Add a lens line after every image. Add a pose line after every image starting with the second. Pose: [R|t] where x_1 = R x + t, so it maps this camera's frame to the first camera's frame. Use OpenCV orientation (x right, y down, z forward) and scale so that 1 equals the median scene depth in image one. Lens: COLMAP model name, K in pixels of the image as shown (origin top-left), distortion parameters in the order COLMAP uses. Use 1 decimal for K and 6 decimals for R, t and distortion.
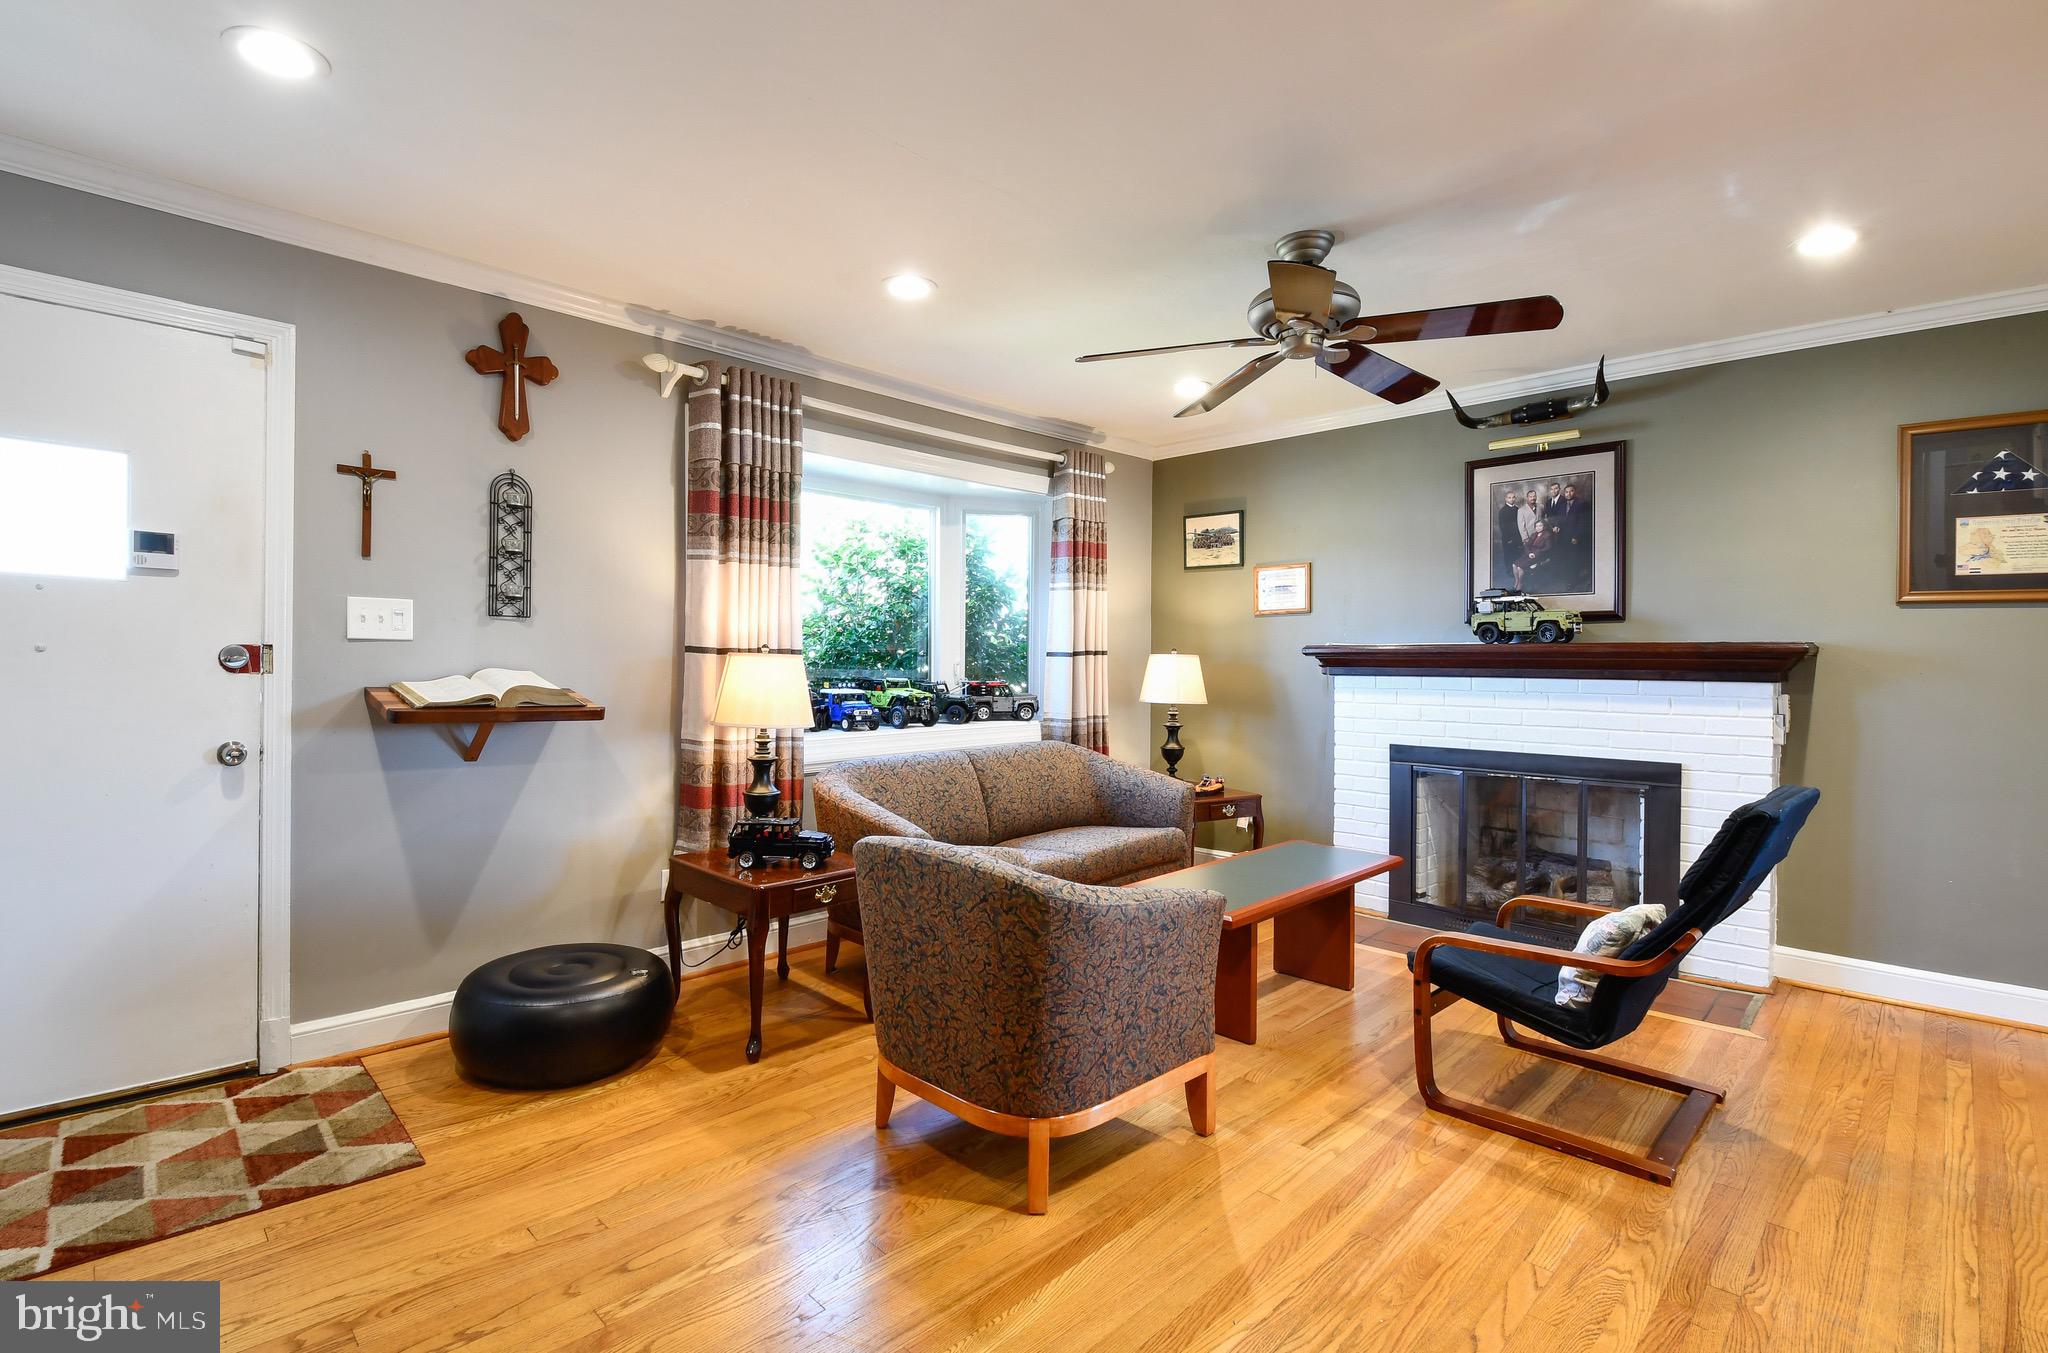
lens RADIAL K [[937.8, 0, 1008.5], [0, 937.8, 692.1], [0, 0, 1]] dist [-0.000883, -0.008276]
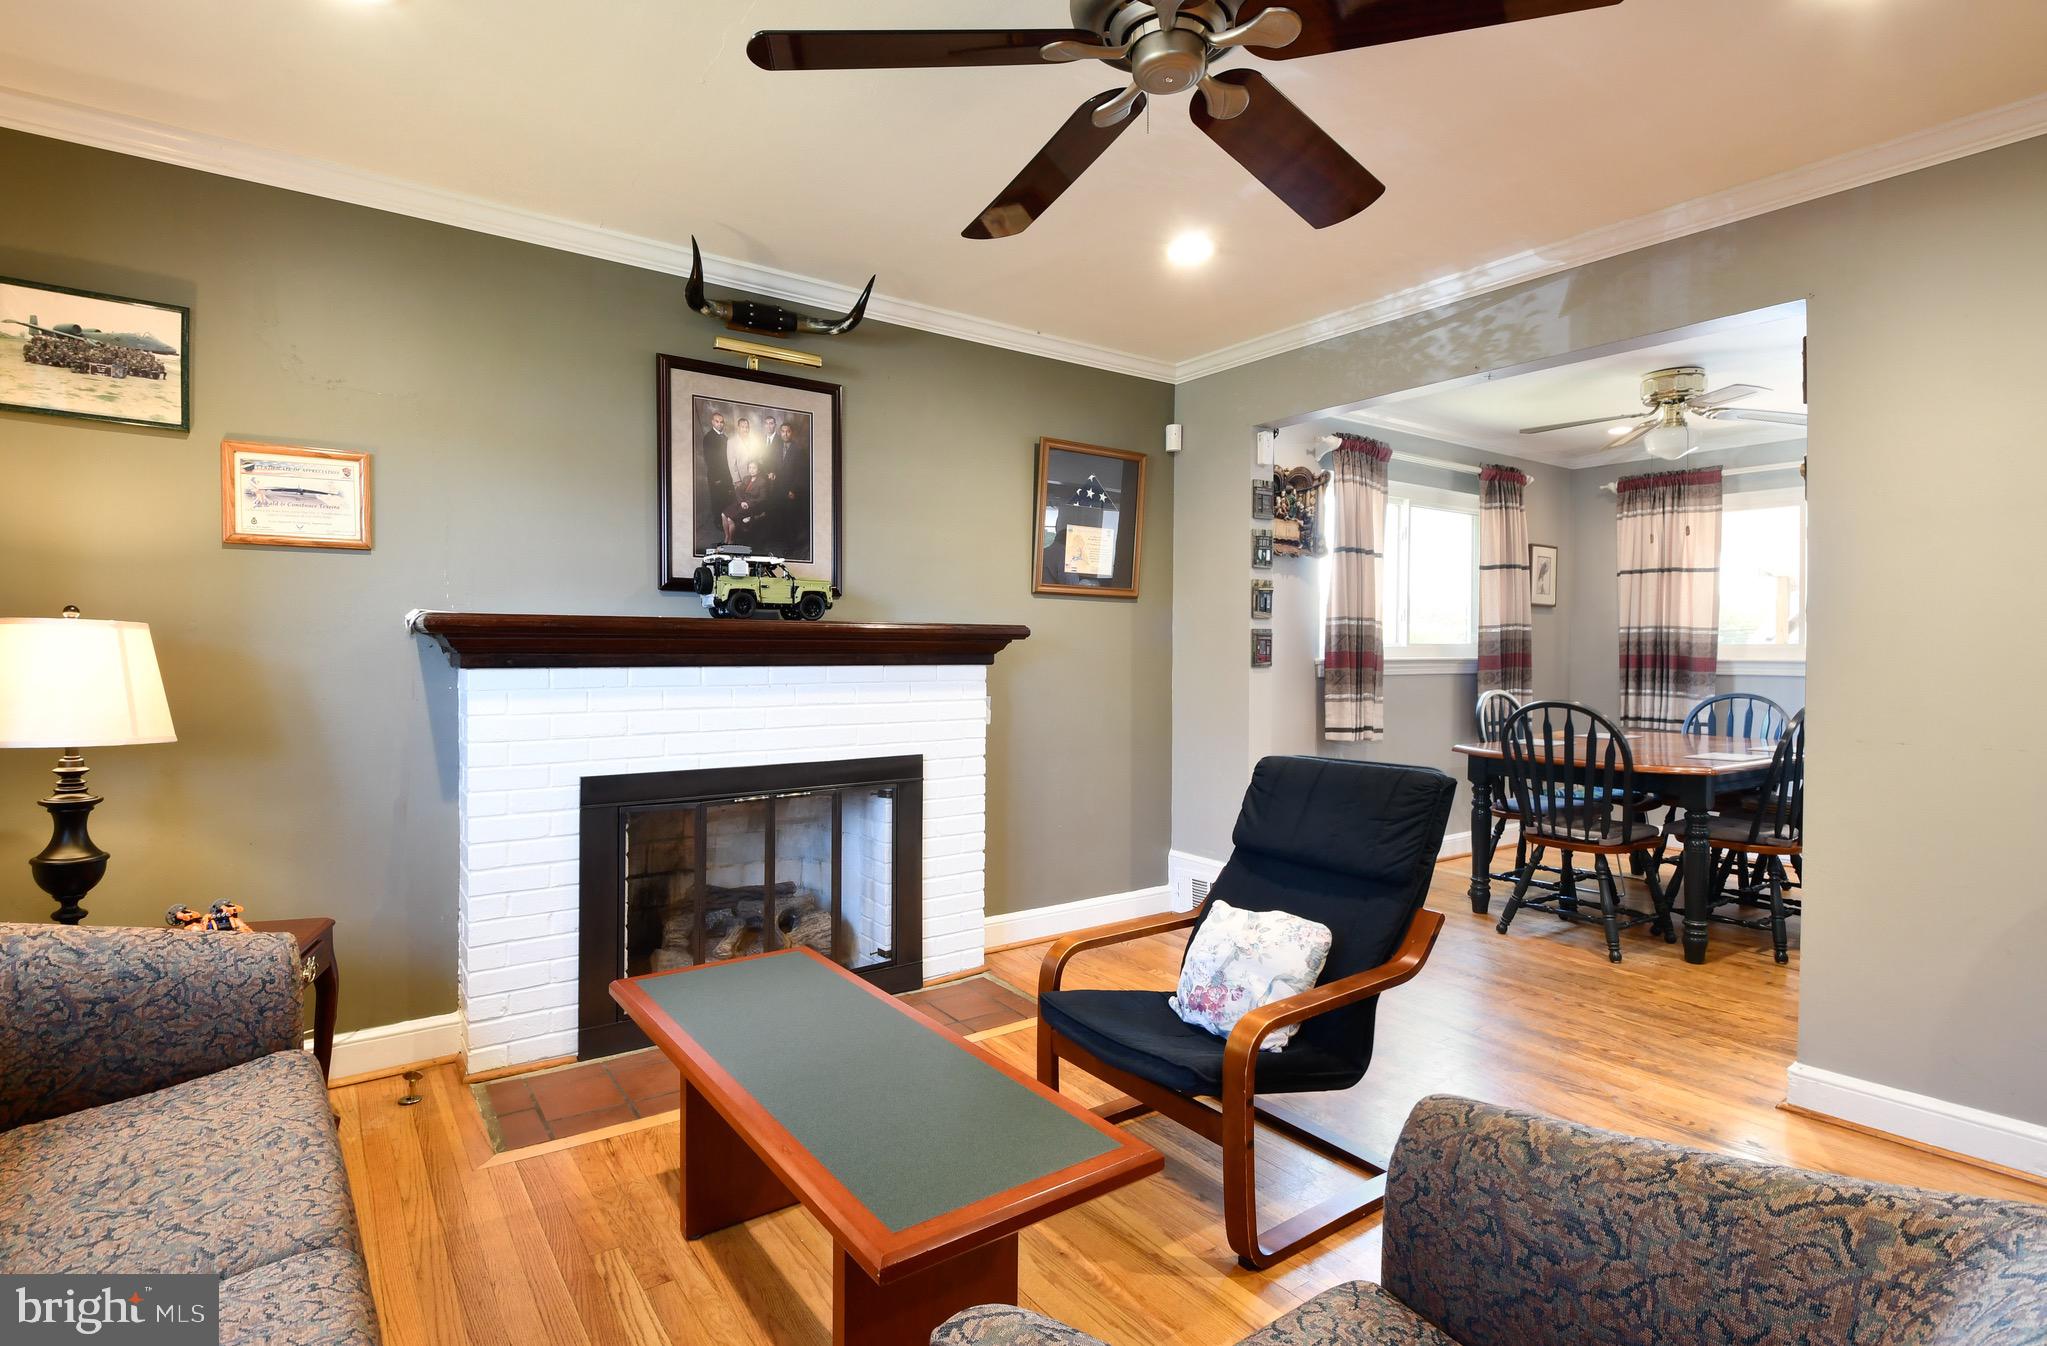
lens RADIAL K [[991.2, 0, 1040.4], [0, 991.2, 668.4], [0, 0, 1]] dist [0.003138, -0.001998]
pose [[0.171097, -0.017305, 0.985102, -0.202034], [0.034374, 0.999342, 0.011585, -0.014132], [-0.984654, 0.031880, 0.171580, 0.659224]]
